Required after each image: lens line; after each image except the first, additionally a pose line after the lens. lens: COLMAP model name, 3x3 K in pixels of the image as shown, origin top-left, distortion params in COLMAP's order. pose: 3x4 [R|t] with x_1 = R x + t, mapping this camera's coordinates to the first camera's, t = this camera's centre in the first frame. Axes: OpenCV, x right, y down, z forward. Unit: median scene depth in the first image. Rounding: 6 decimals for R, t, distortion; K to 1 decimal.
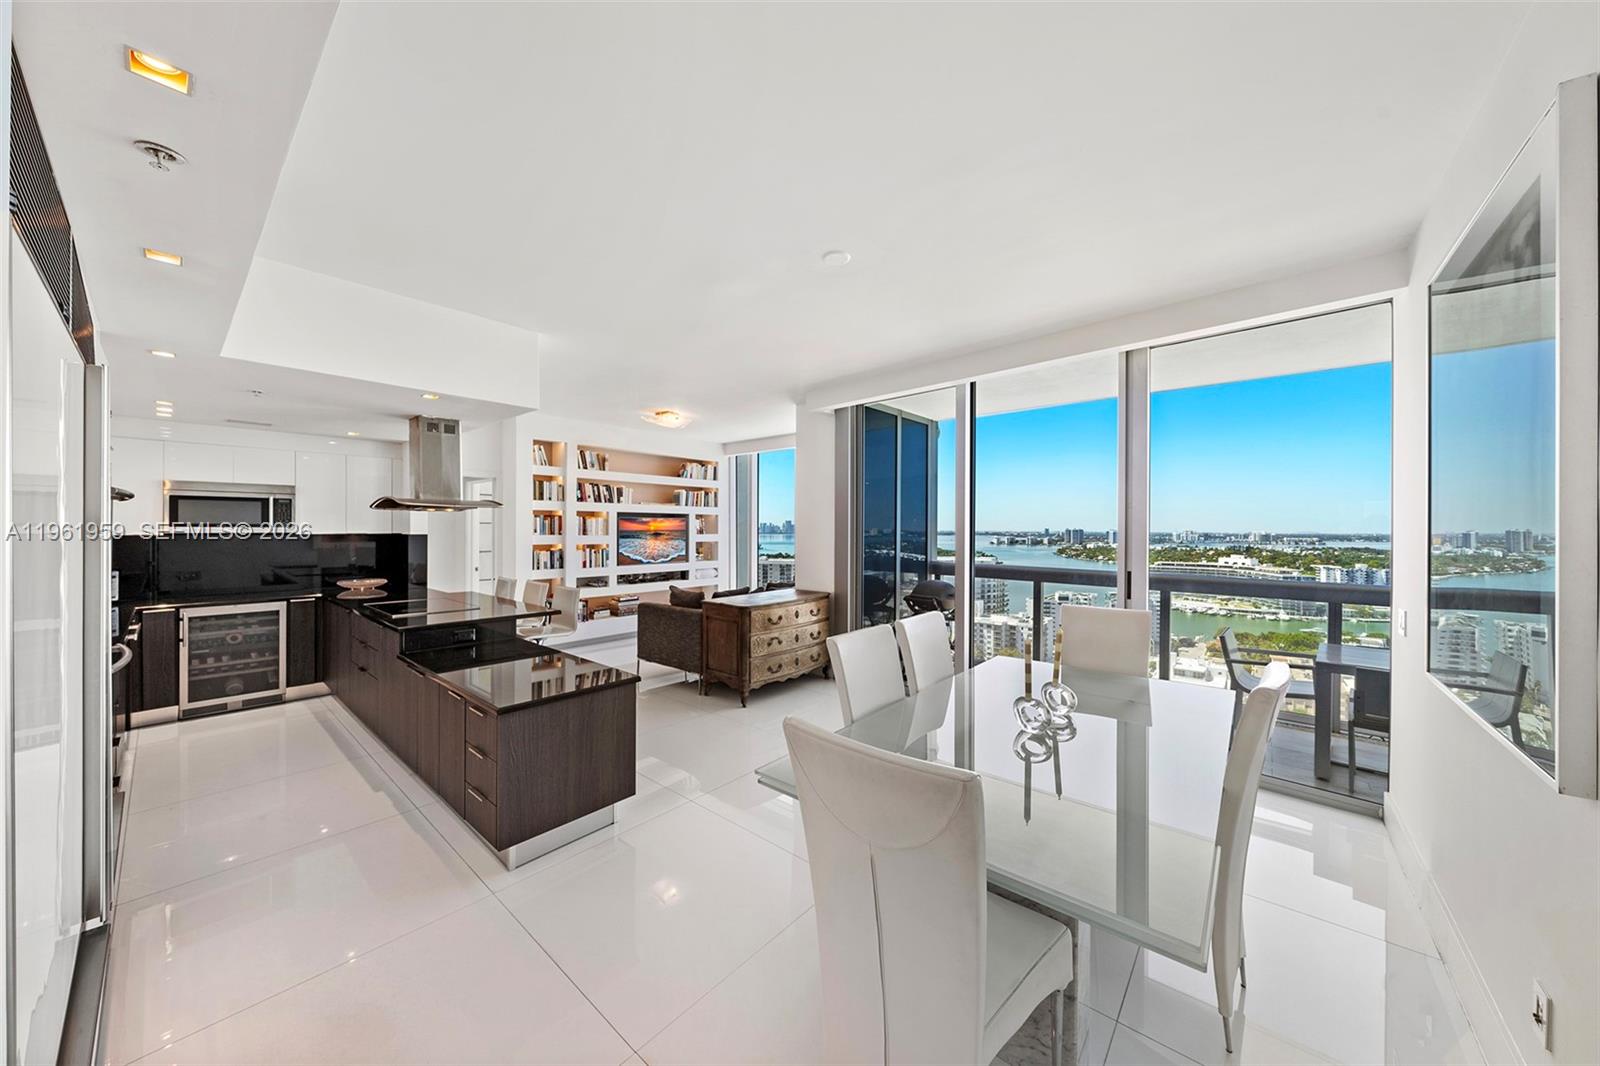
lens RADIAL K [[549.9, 0, 788.5], [0, 549.9, 525.5], [0, 0, 1]] dist [-0.001254, -0.000099]
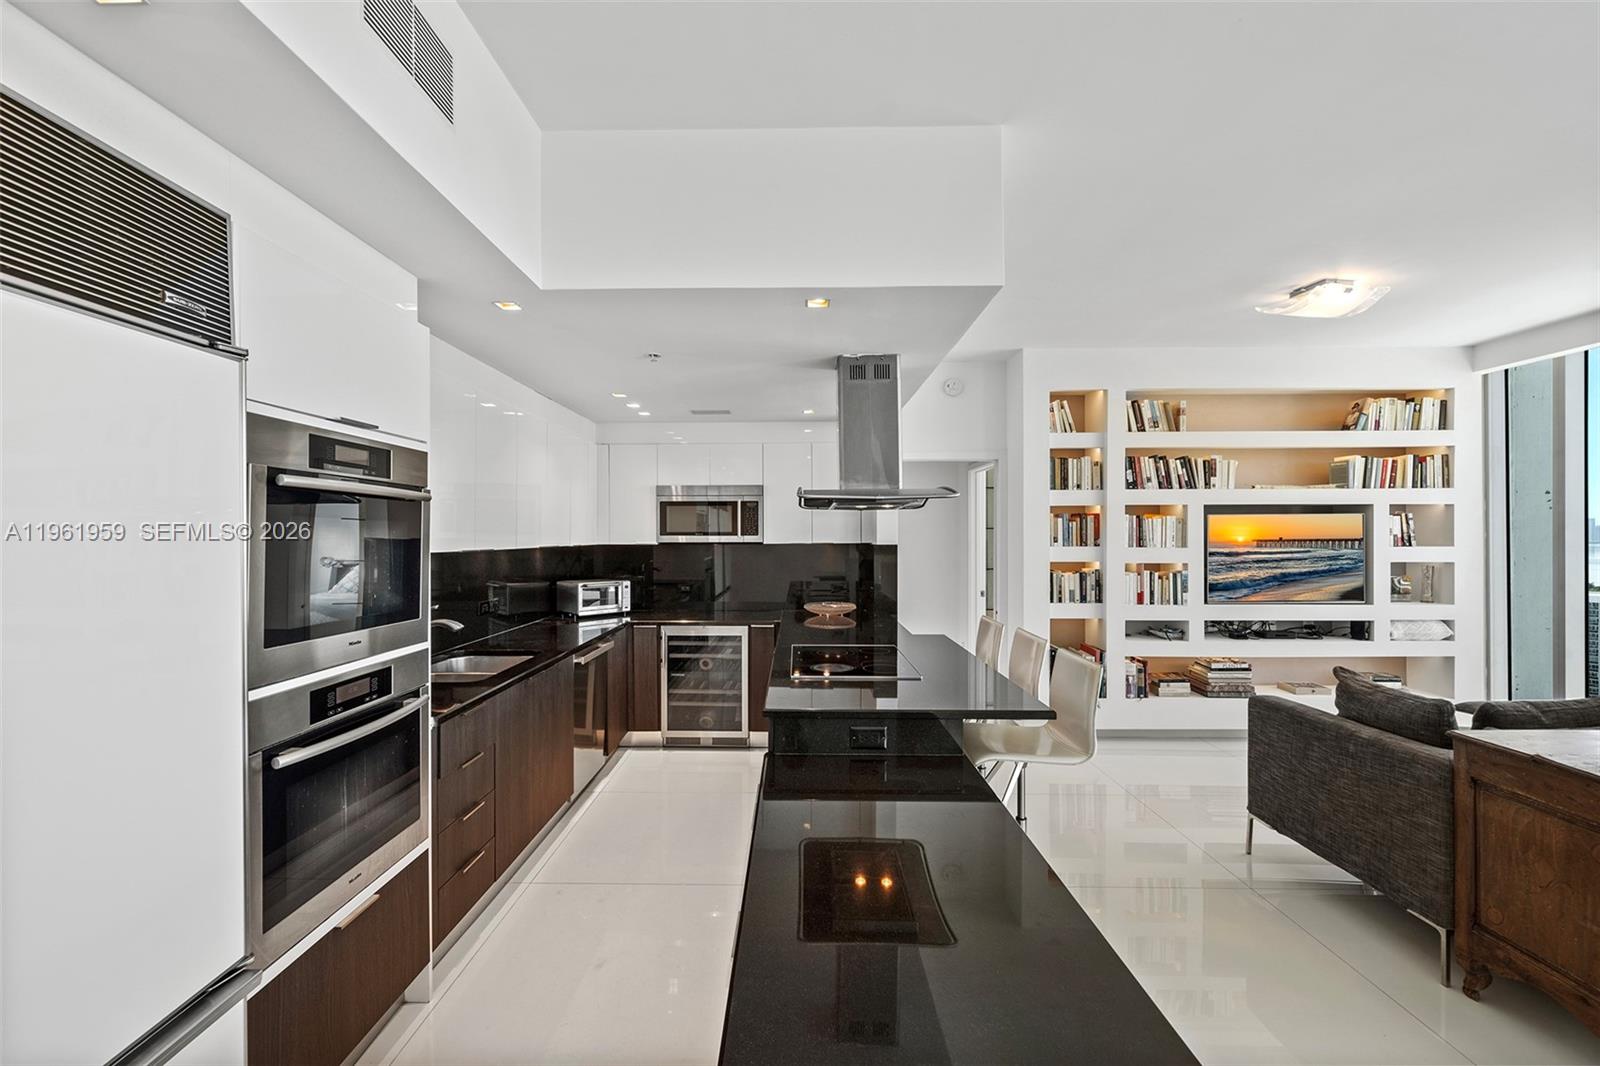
lens RADIAL K [[670.2, 0, 792.8], [0, 670.2, 537.1], [0, 0, 1]] dist [-0.000640, 0.000056]
pose [[0.647505, -0.001520, -0.762059, -0.073359], [0.008413, 0.999951, 0.005153, 0.000650], [0.762014, -0.009748, 0.647487, 0.272458]]
